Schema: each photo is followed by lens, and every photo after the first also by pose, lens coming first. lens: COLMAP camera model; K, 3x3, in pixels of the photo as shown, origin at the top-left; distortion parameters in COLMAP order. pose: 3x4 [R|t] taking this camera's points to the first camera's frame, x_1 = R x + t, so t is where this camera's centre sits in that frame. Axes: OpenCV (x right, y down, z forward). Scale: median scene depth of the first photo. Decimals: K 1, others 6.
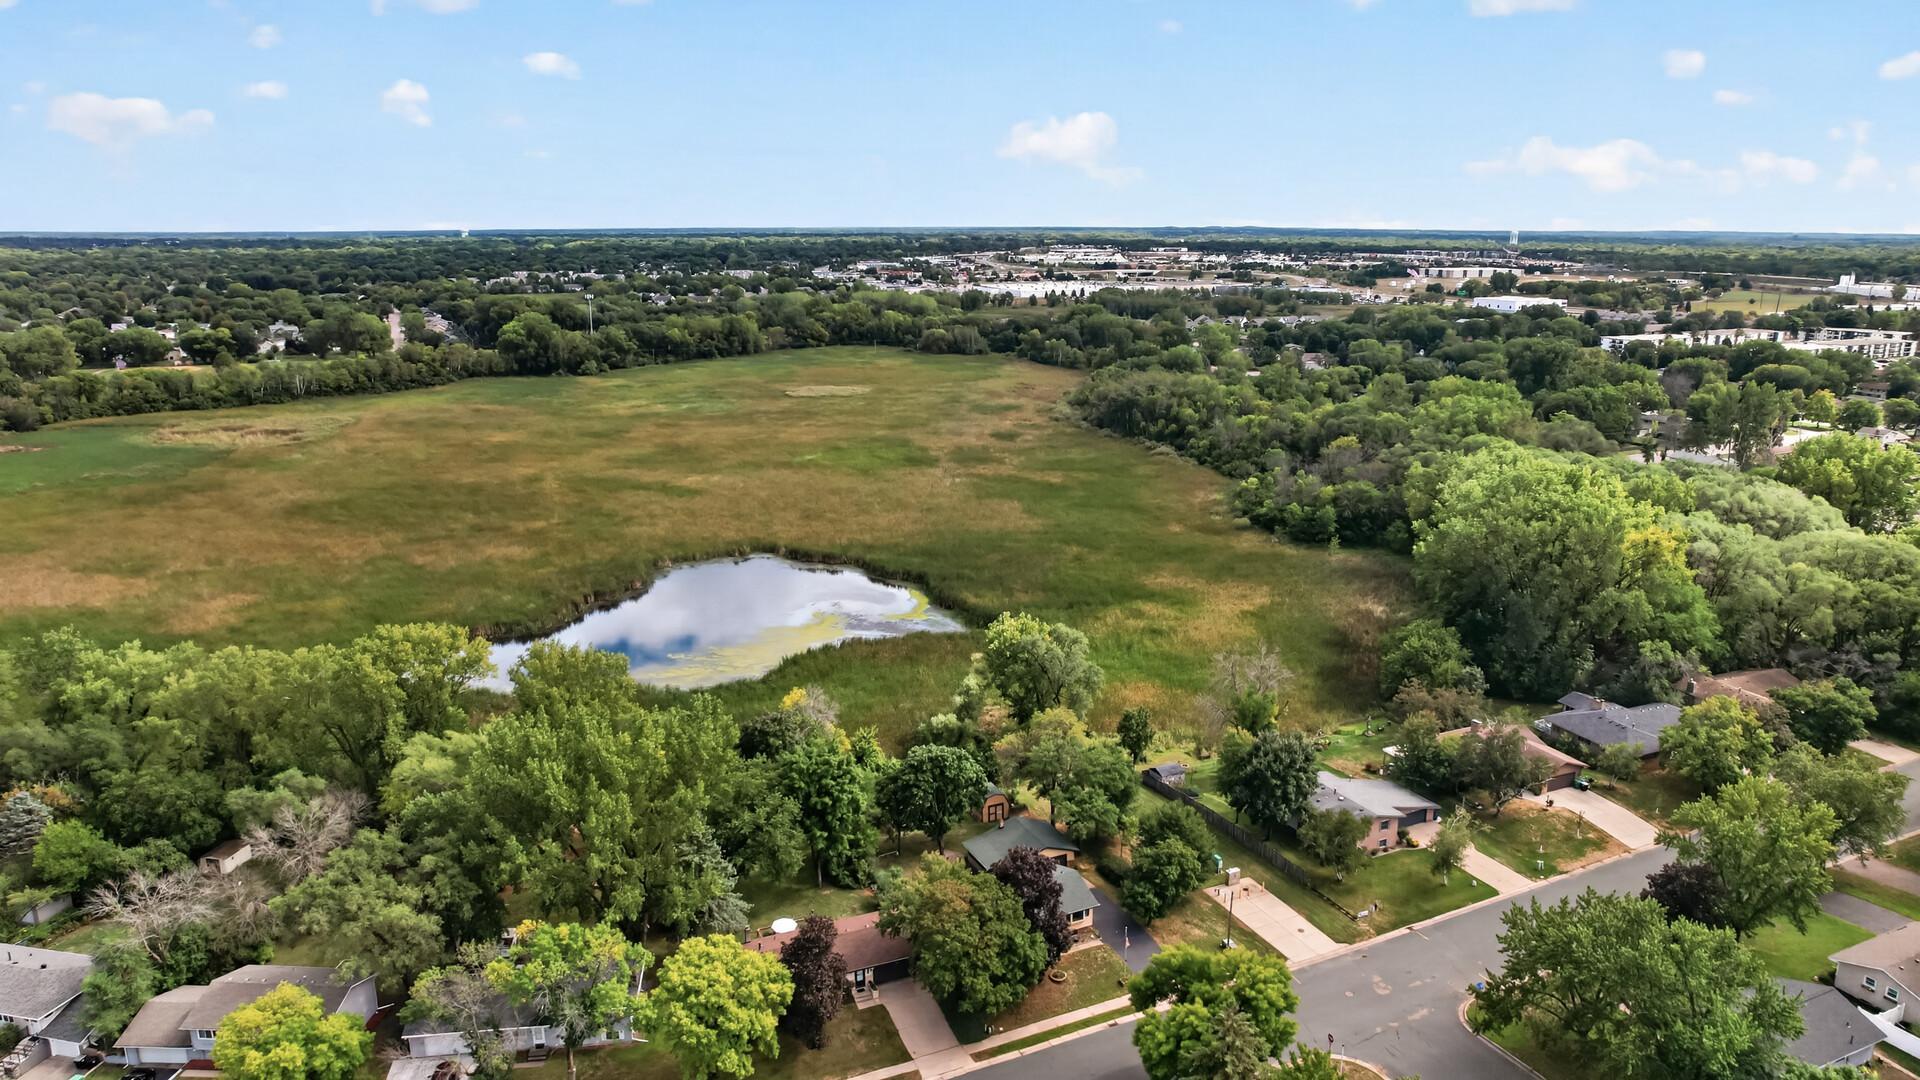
lens RADIAL K [[1244.3, 0, 975.9], [0, 1244.3, 539.3], [0, 0, 1]] dist [-0.074741, 0.065771]
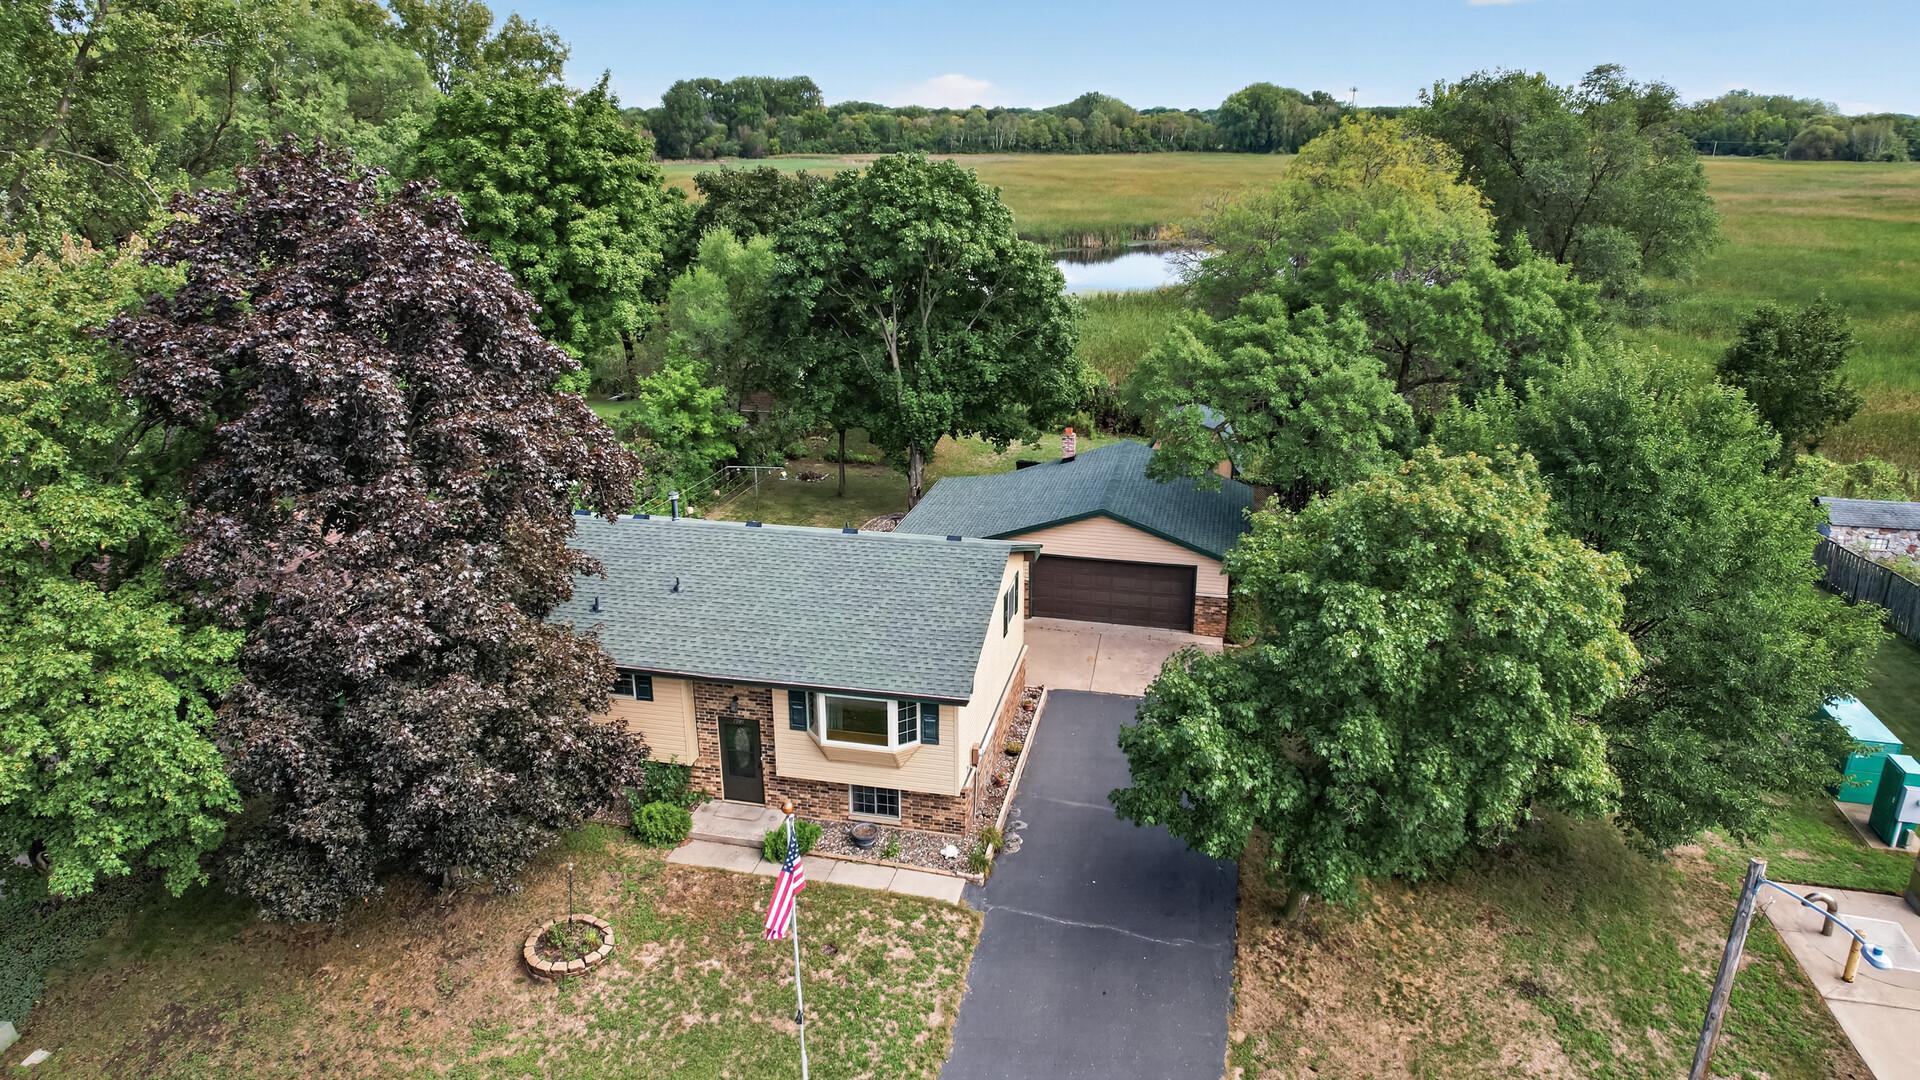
lens RADIAL K [[1247.6, 0, 976.2], [0, 1247.6, 539.1], [0, 0, 1]] dist [-0.078278, 0.076919]
pose [[0.788646, 0.196897, -0.582468, 0.052712], [-0.154501, 0.980403, 0.122225, 0.062947], [0.595119, -0.006401, 0.803612, 0.214768]]
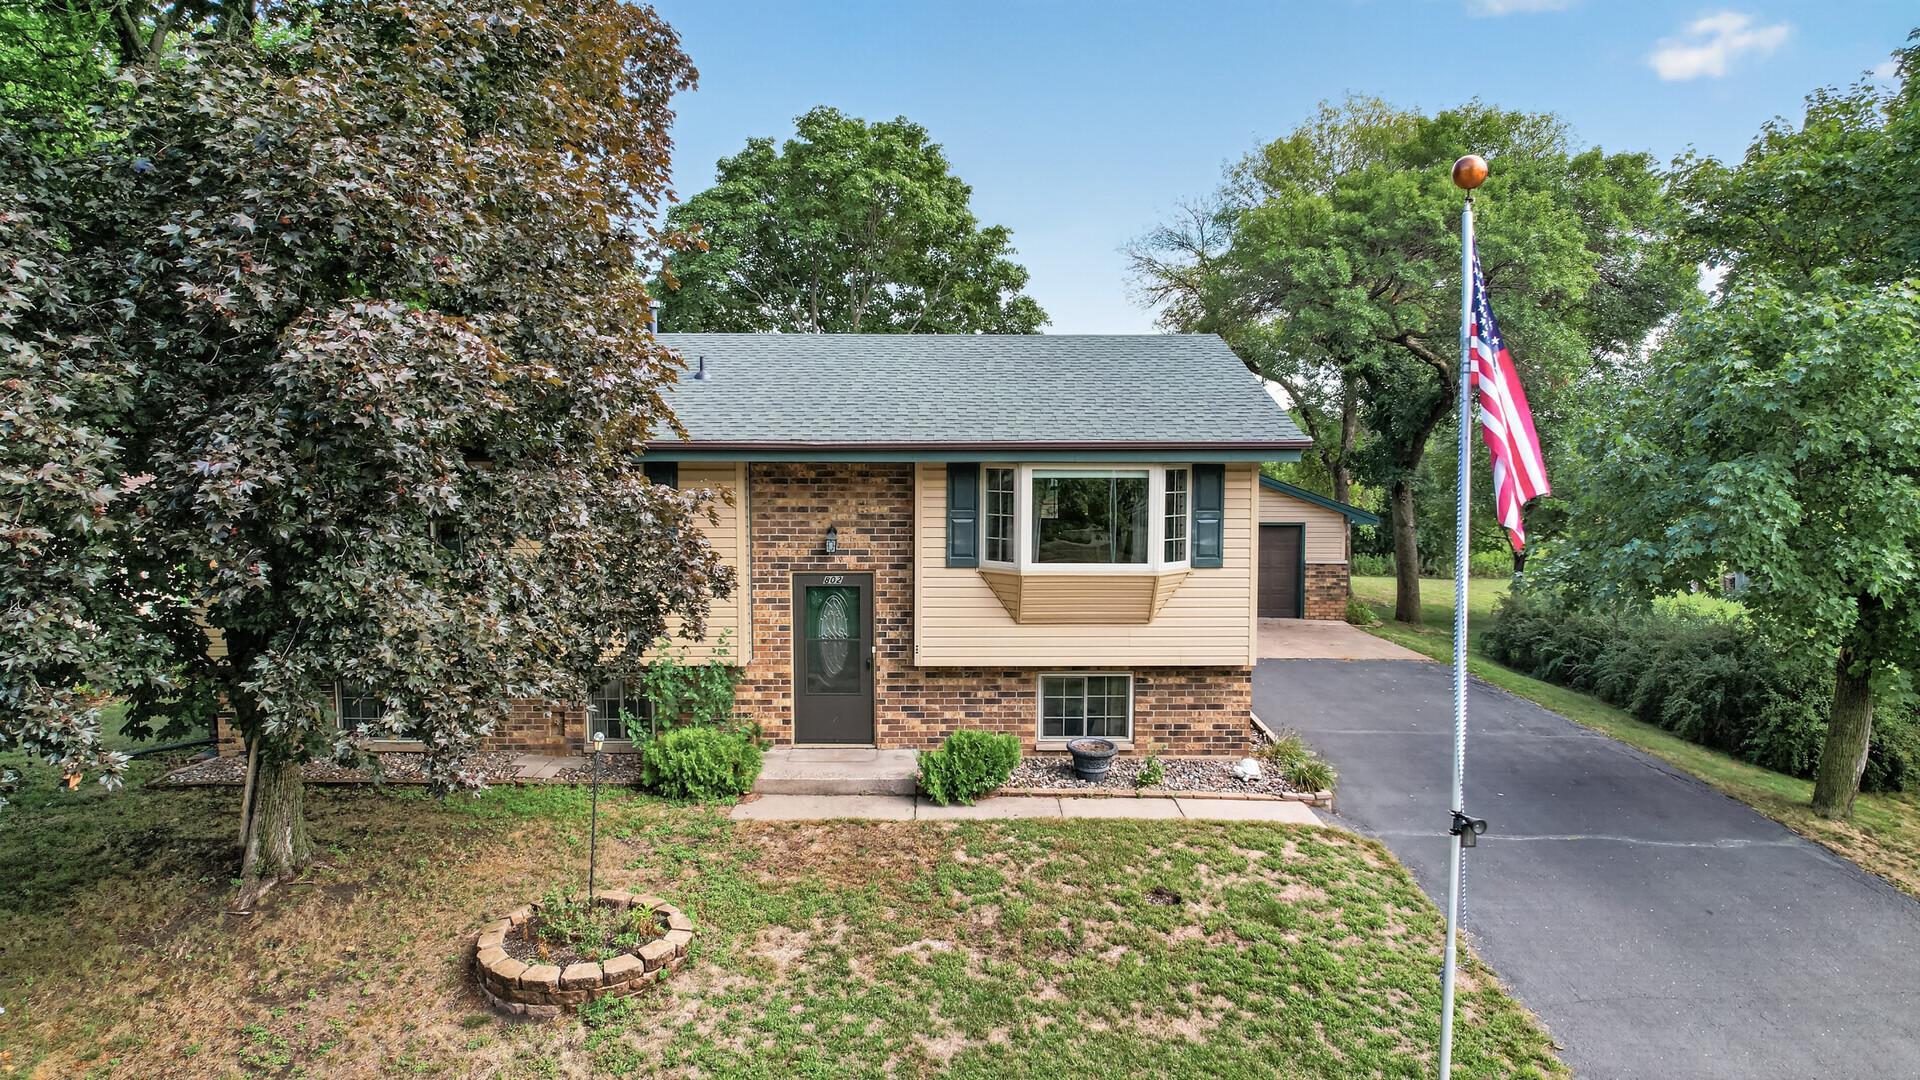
lens RADIAL K [[1217.3, 0, 966.8], [0, 1217.3, 540.2], [0, 0, 1]] dist [-0.070204, 0.060453]
pose [[0.906439, 0.027949, -0.421410, 0.029946], [-0.104585, 0.981584, -0.159858, 0.082246], [0.409181, 0.188975, 0.892670, 0.226994]]
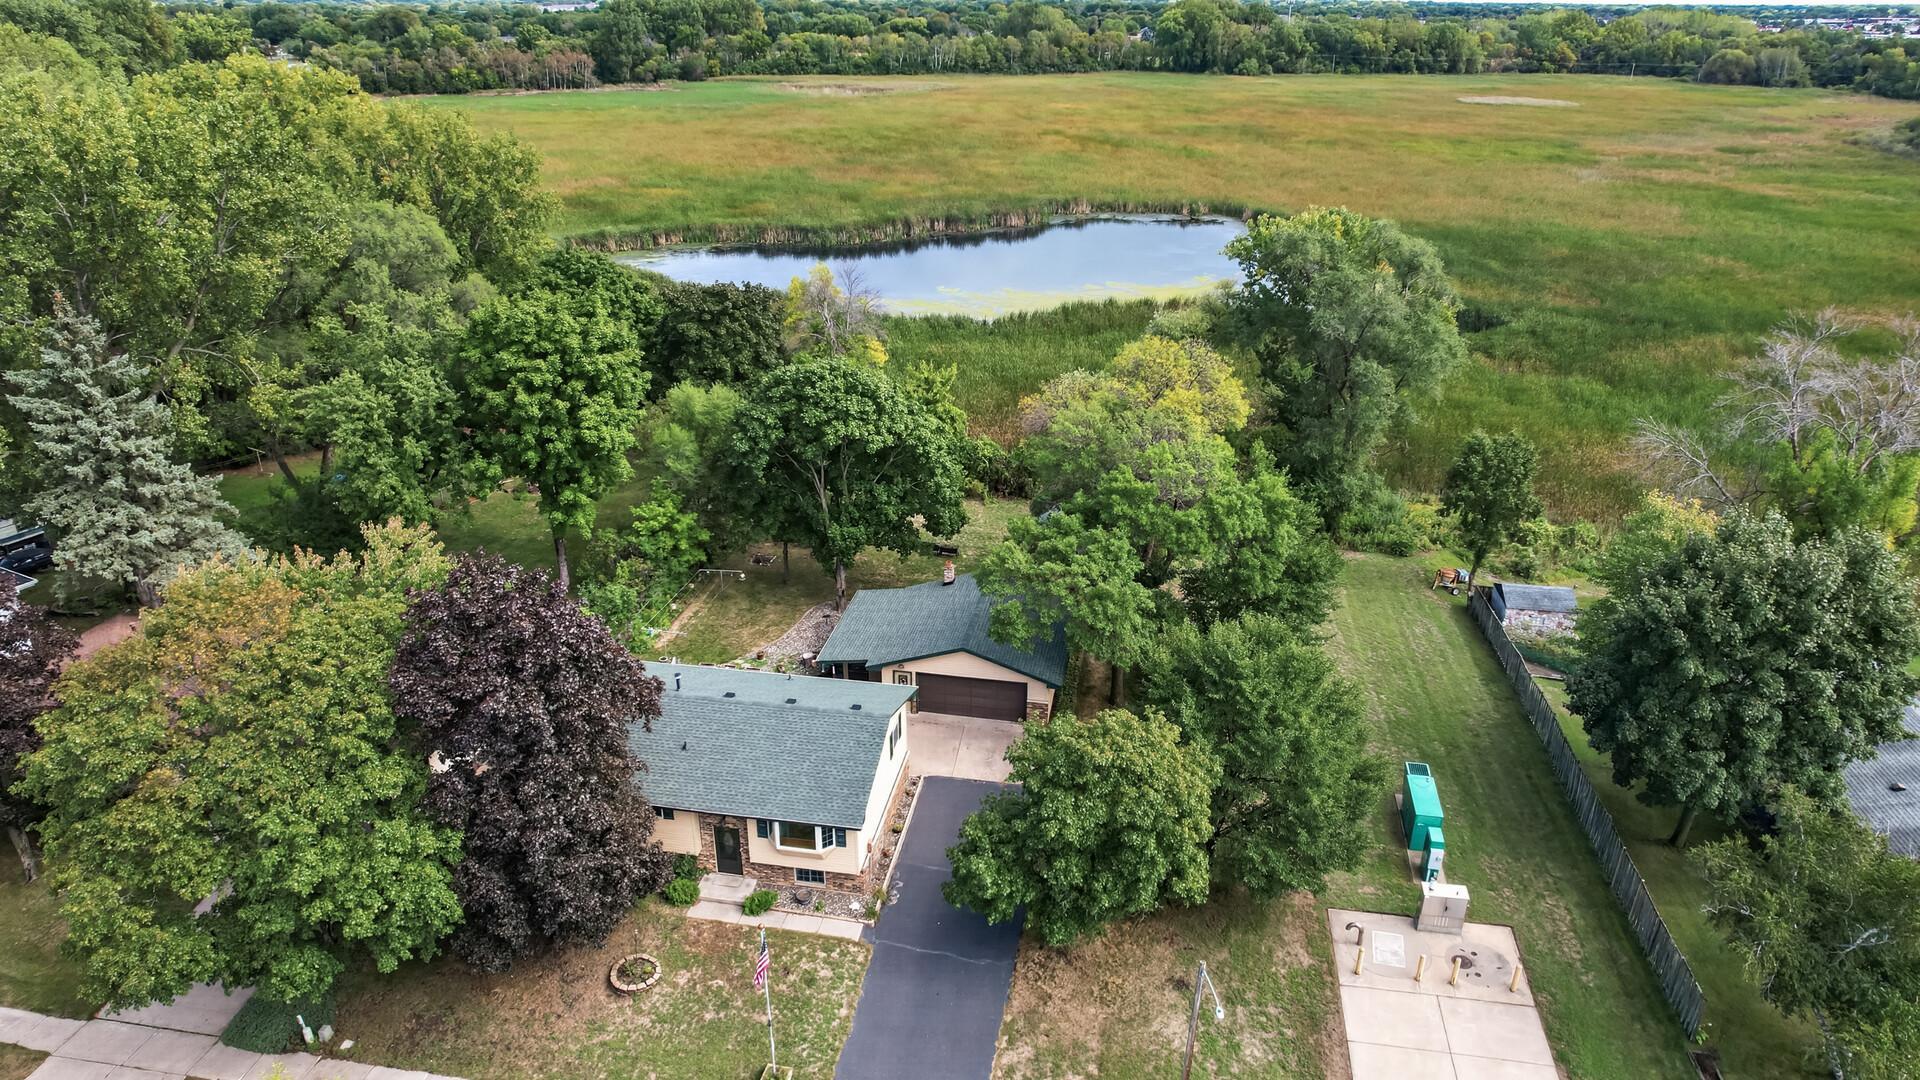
lens RADIAL K [[1244.3, 0, 975.9], [0, 1244.3, 539.3], [0, 0, 1]] dist [-0.074741, 0.065771]
pose [[0.813353, 0.236473, -0.531543, 0.071563], [-0.149465, 0.967933, 0.201907, 0.038147], [0.562243, -0.084774, 0.822615, 0.190773]]
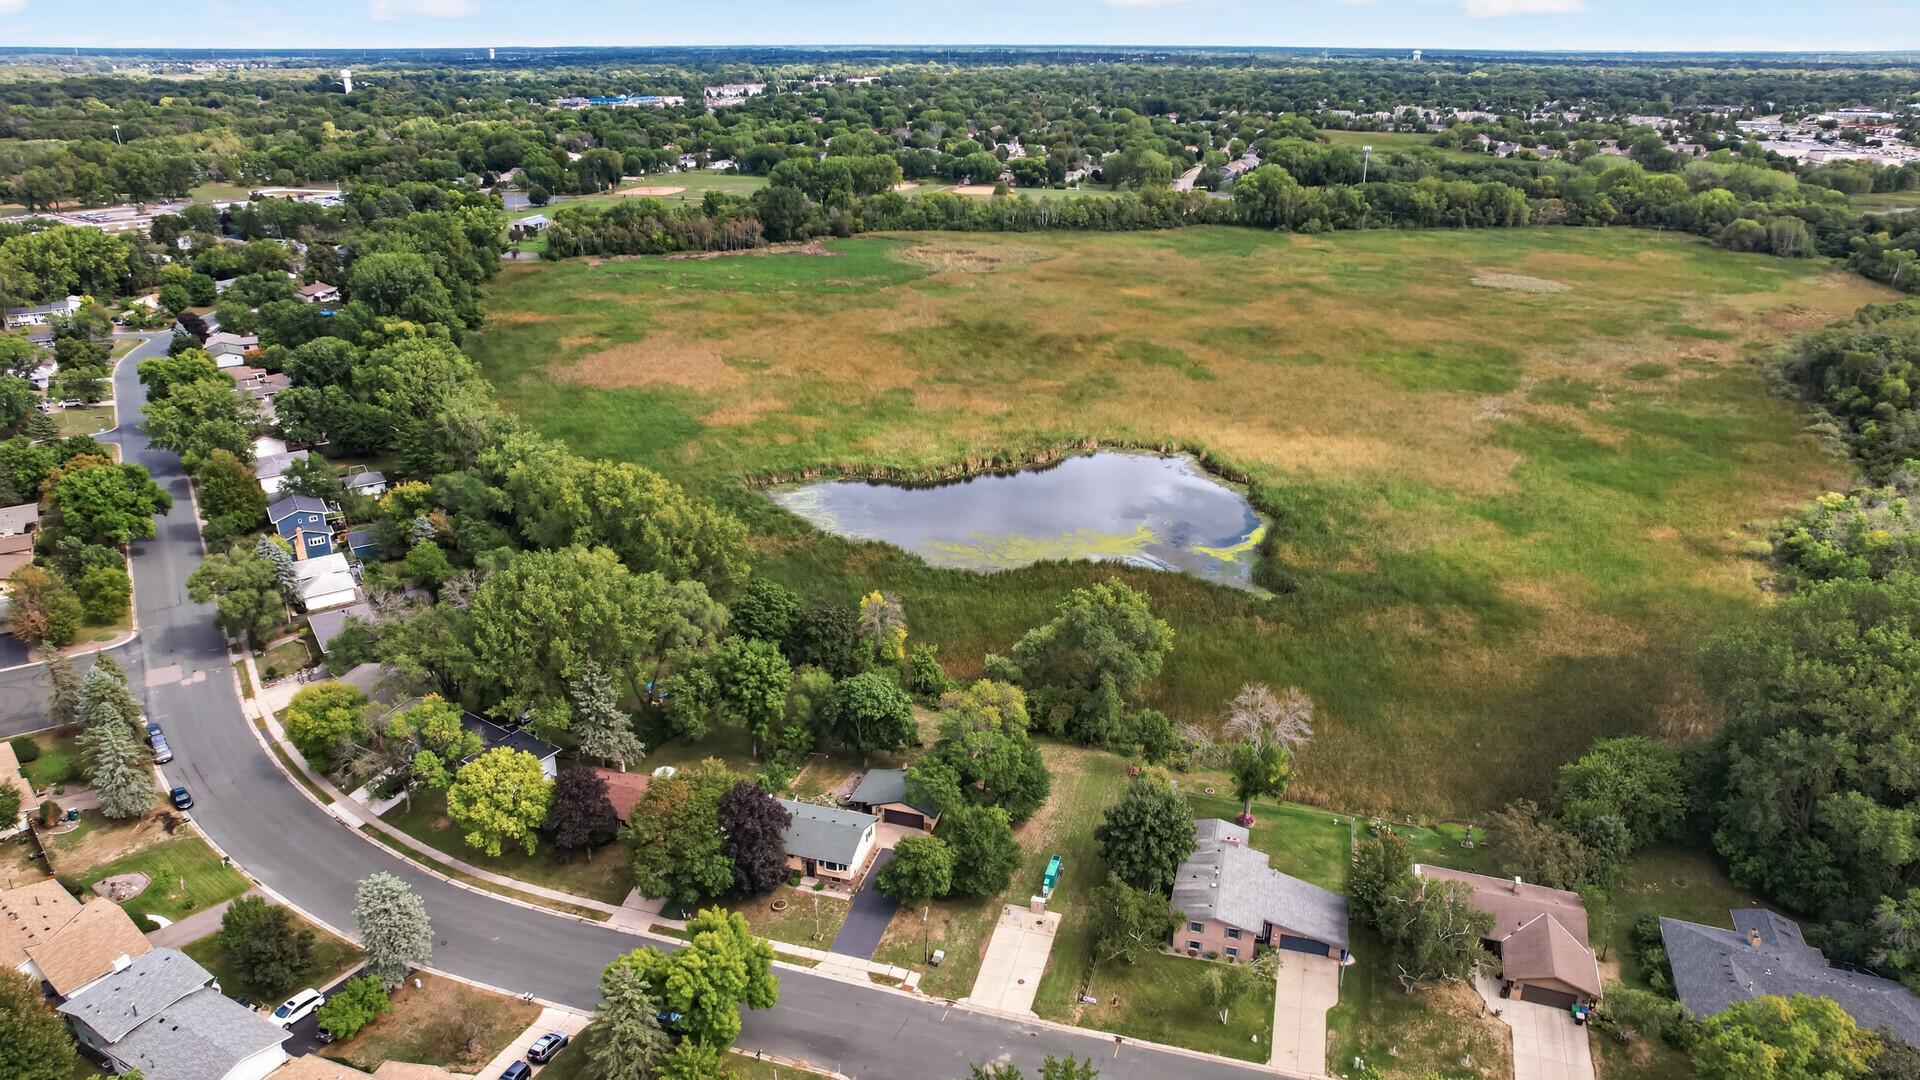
lens RADIAL K [[1251.0, 0, 972.9], [0, 1251.0, 534.1], [0, 0, 1]] dist [-0.071764, 0.060497]
pose [[0.737728, 0.251137, -0.626648, 0.196917], [-0.166794, 0.967260, 0.191282, -0.051045], [0.654169, -0.036593, 0.755463, 0.068852]]
